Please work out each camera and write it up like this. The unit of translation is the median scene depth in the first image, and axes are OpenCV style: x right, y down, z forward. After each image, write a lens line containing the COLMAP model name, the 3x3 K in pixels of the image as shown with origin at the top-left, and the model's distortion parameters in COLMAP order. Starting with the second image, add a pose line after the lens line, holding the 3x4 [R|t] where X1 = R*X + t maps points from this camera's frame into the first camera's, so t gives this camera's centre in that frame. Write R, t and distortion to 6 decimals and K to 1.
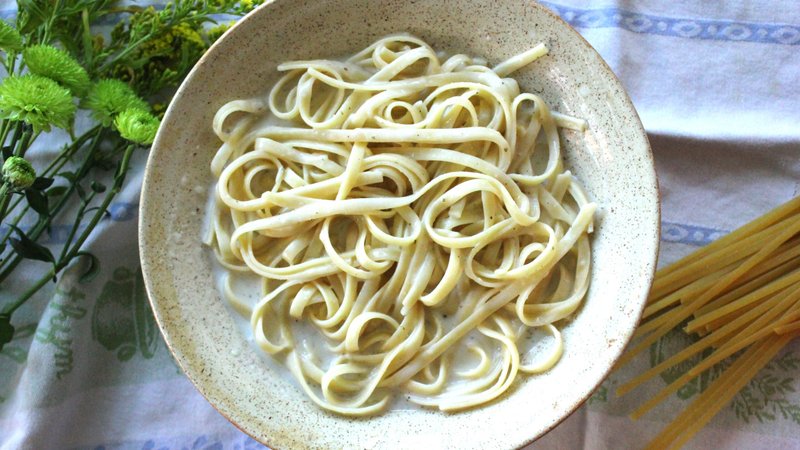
lens RADIAL K [[930.3, 0, 400.0], [0, 930.3, 225.0], [0, 0, 1]] dist [-0.111302, 0.022283]
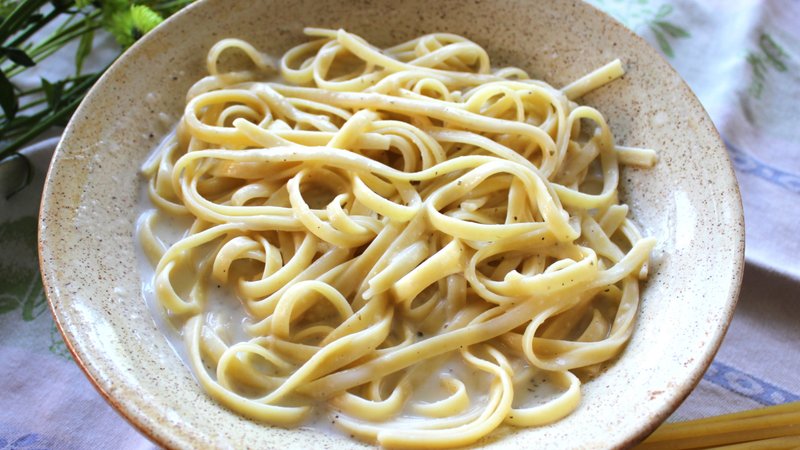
lens RADIAL K [[930.3, 0, 400.0], [0, 930.3, 225.0], [0, 0, 1]] dist [-0.111302, 0.022283]
pose [[0.963273, 0.247483, -0.104199, 0.087247], [-0.266489, 0.833387, -0.484199, 0.378096], [-0.032993, 0.494184, 0.868731, 0.357262]]
